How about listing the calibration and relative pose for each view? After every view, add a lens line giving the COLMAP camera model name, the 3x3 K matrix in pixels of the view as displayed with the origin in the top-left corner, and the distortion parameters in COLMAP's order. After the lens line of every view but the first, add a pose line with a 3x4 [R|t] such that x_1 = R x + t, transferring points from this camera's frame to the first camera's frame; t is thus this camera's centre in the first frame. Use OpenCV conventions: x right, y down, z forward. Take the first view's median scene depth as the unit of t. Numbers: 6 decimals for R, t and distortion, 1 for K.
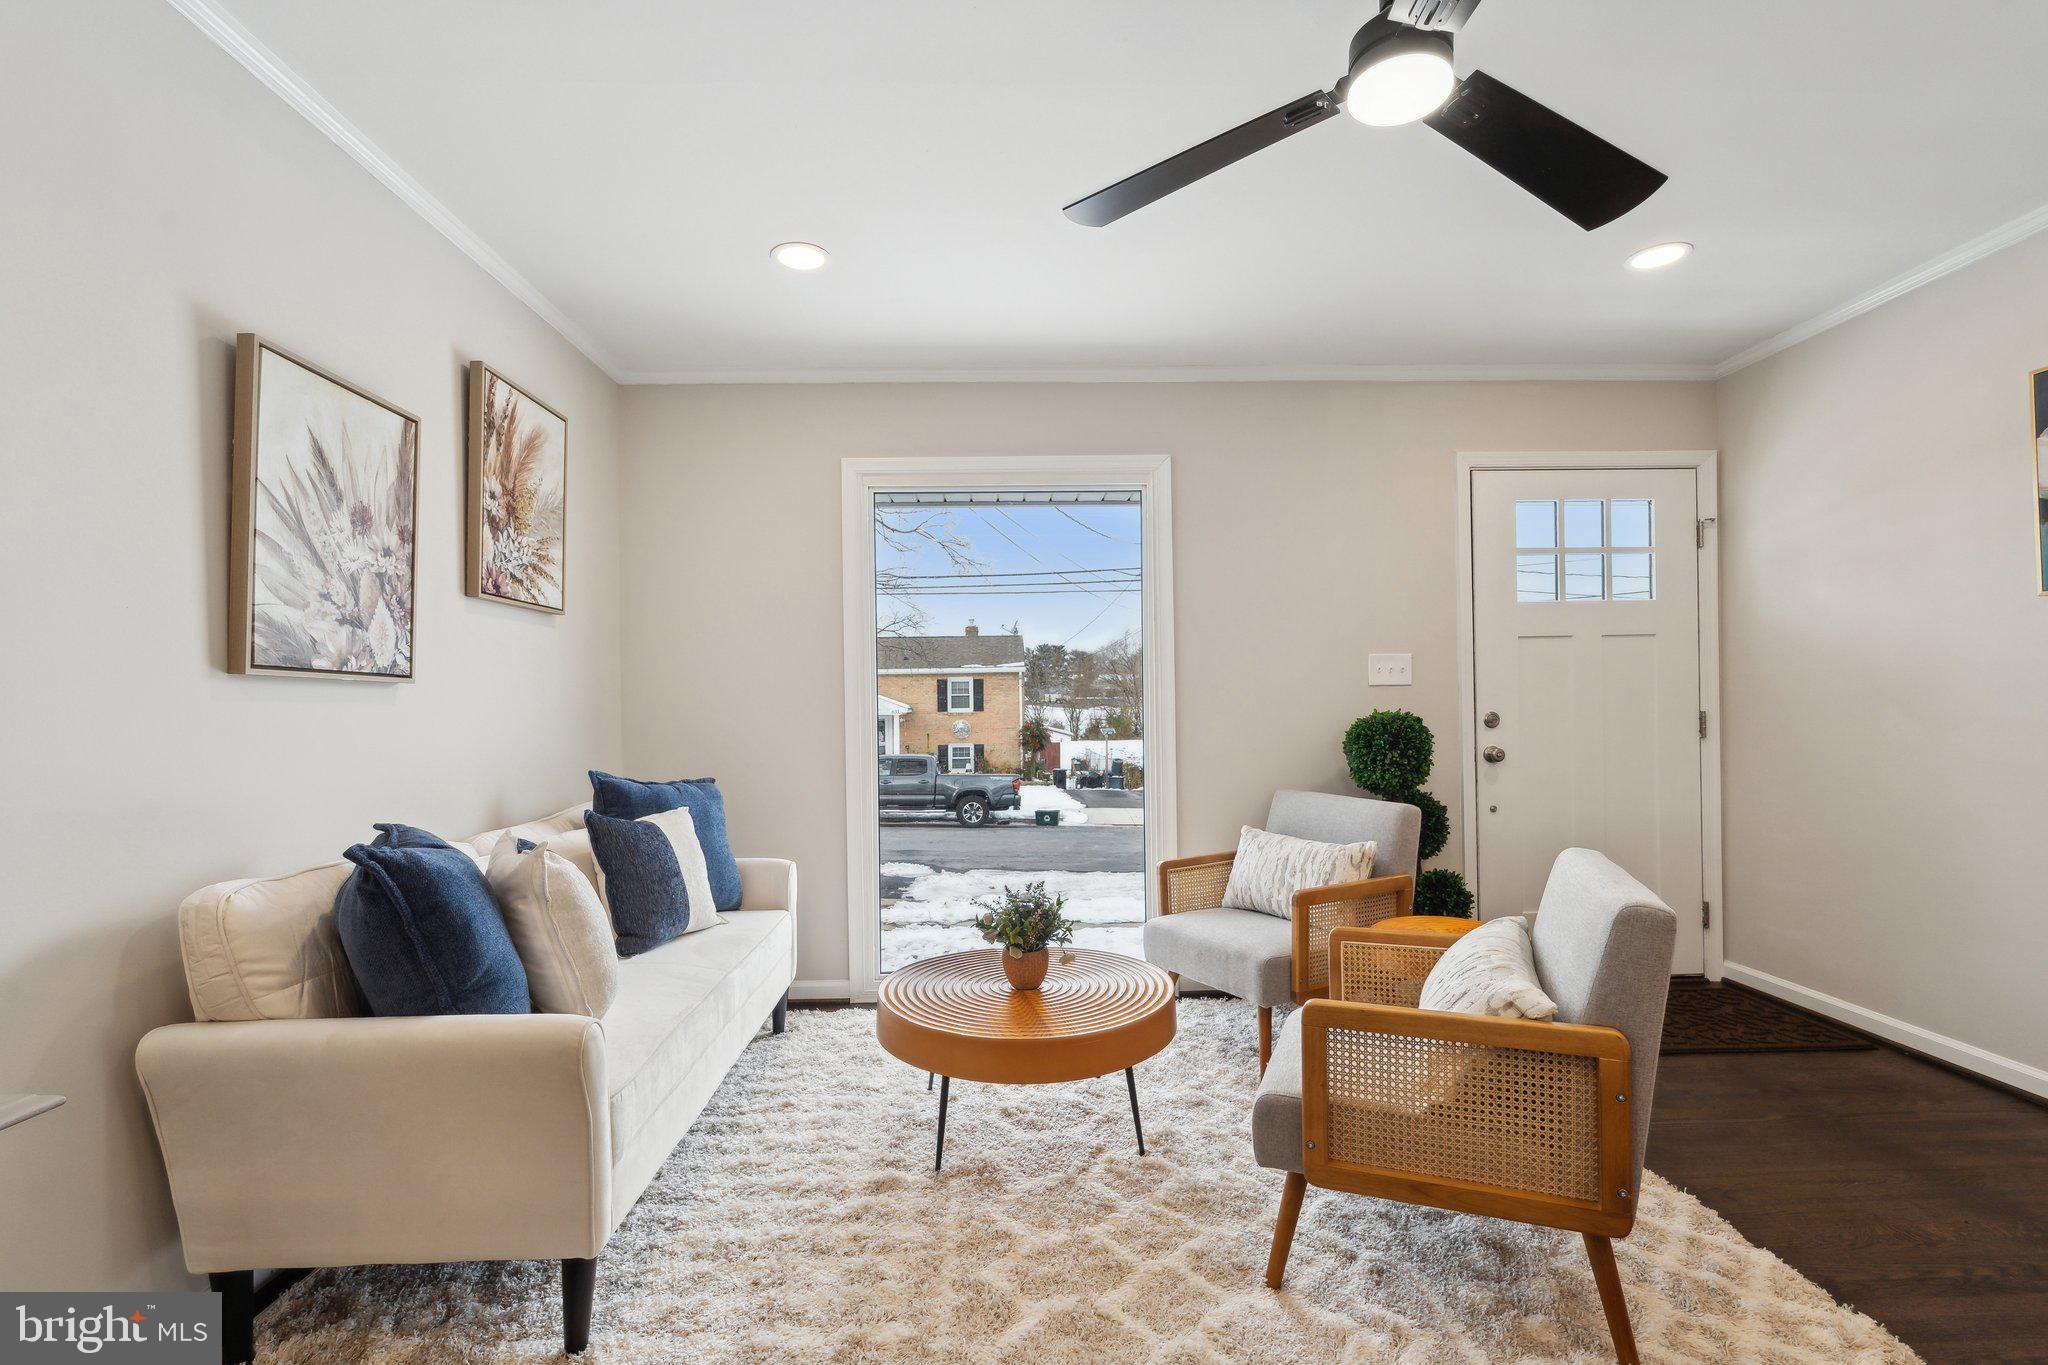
lens RADIAL K [[922.8, 0, 1033.0], [0, 922.8, 708.4], [0, 0, 1]] dist [-0.006749, 0.001865]
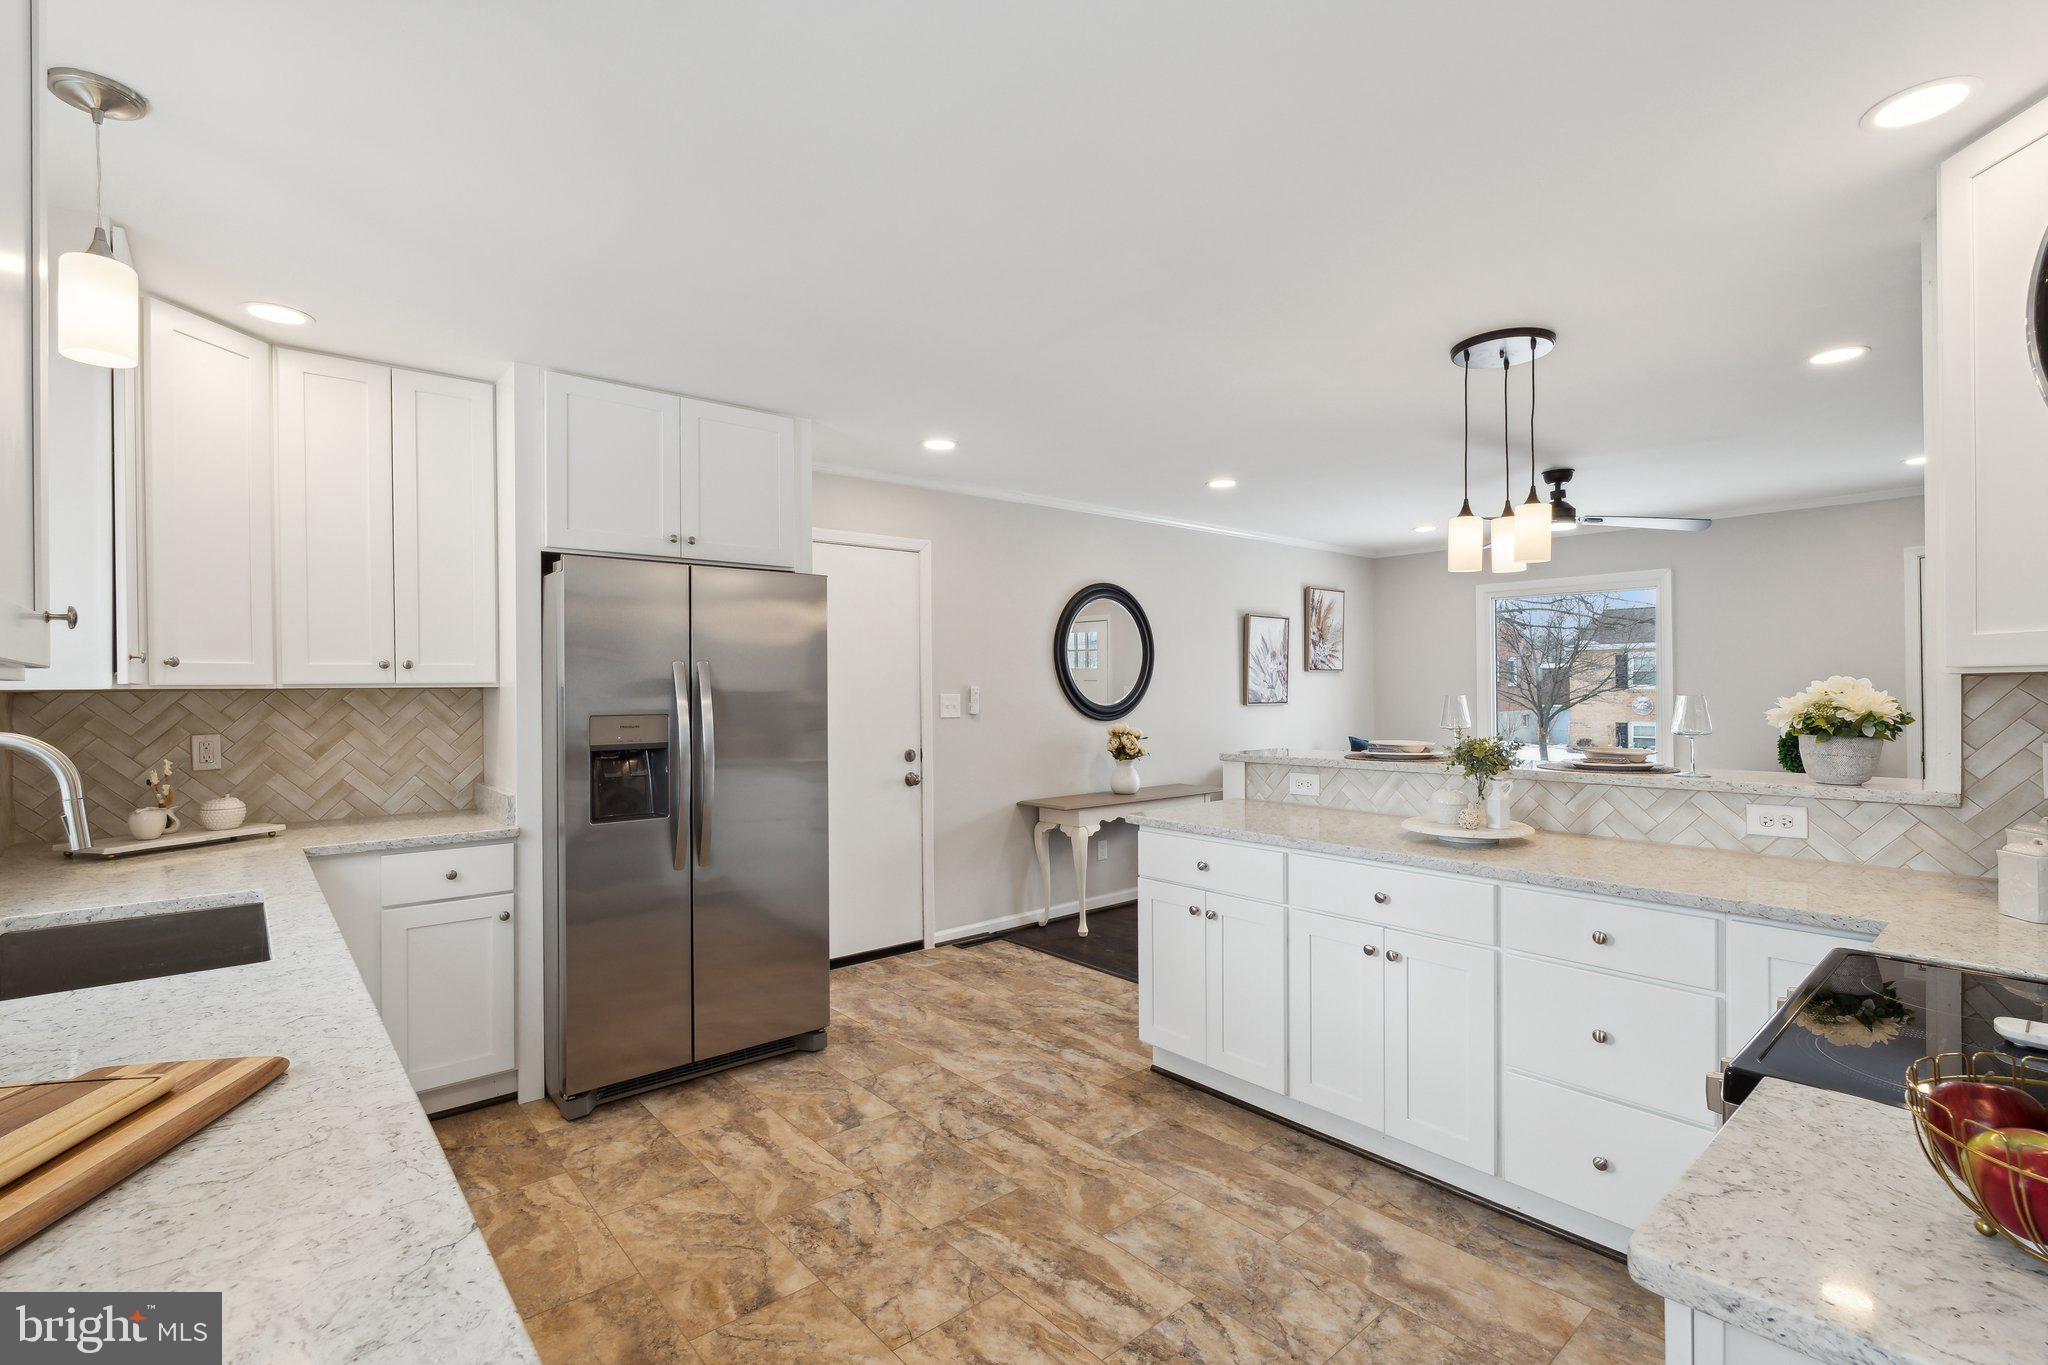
lens RADIAL K [[922.8, 0, 1026.7], [0, 922.8, 687.8], [0, 0, 1]] dist [-0.006749, 0.001865]
pose [[0.629543, 0.010887, -0.776889, 0.932583], [0.000210, 0.999899, 0.014182, -0.102345], [0.776965, -0.009092, 0.629478, -1.286991]]
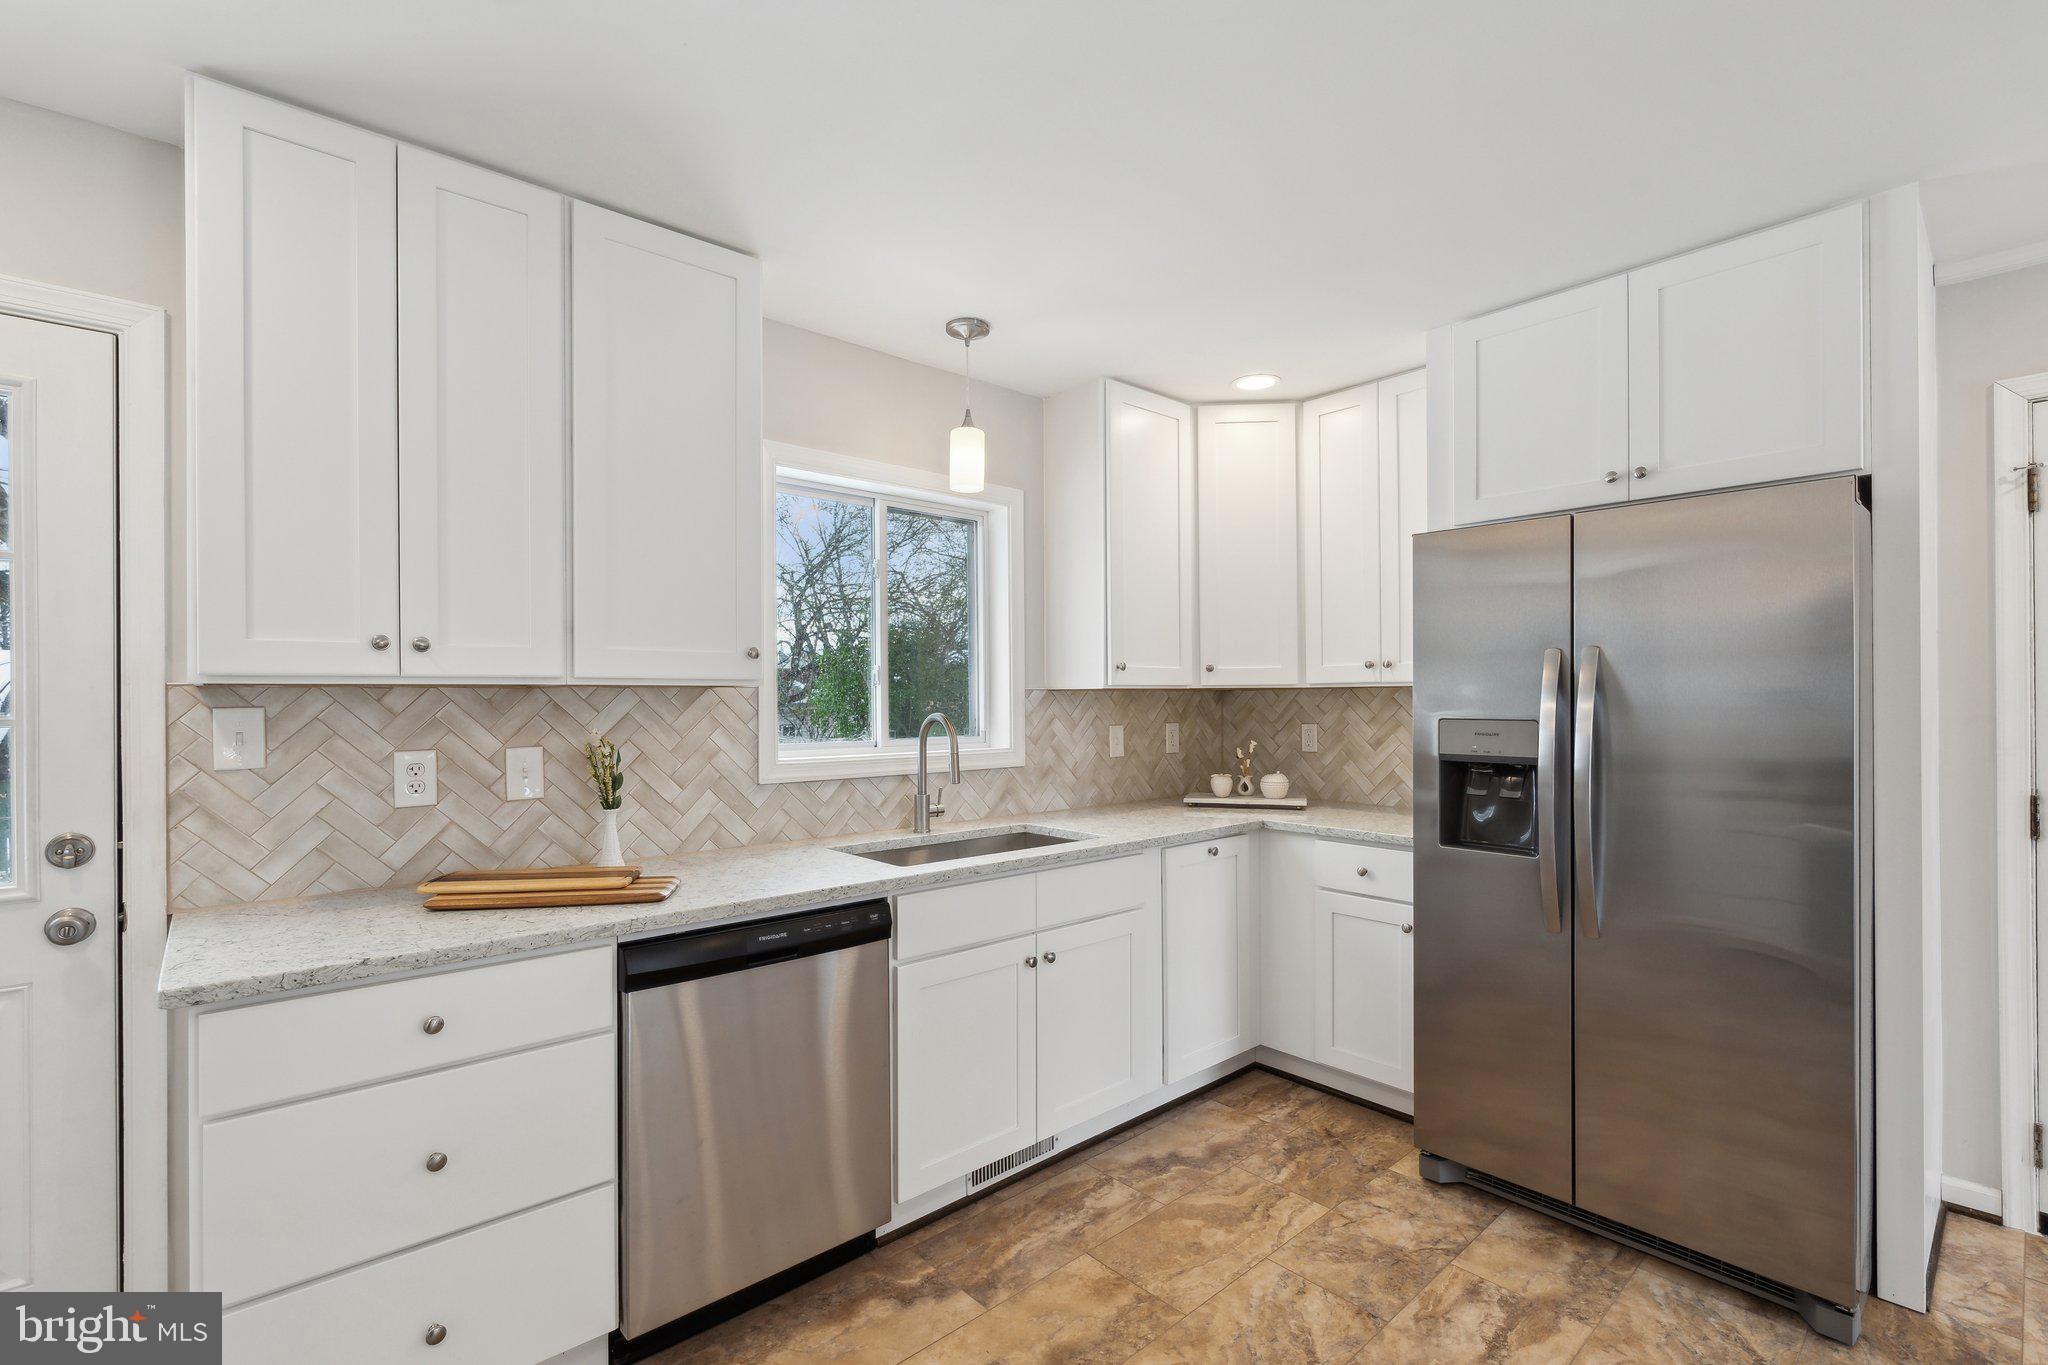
lens RADIAL K [[922.8, 0, 1040.6], [0, 922.8, 695.8], [0, 0, 1]] dist [-0.006749, 0.001865]
pose [[-0.759739, 0.020148, -0.649916, 0.677784], [0.019467, 0.999777, 0.008237, -0.092817], [0.649936, -0.006394, -0.759962, -0.583137]]
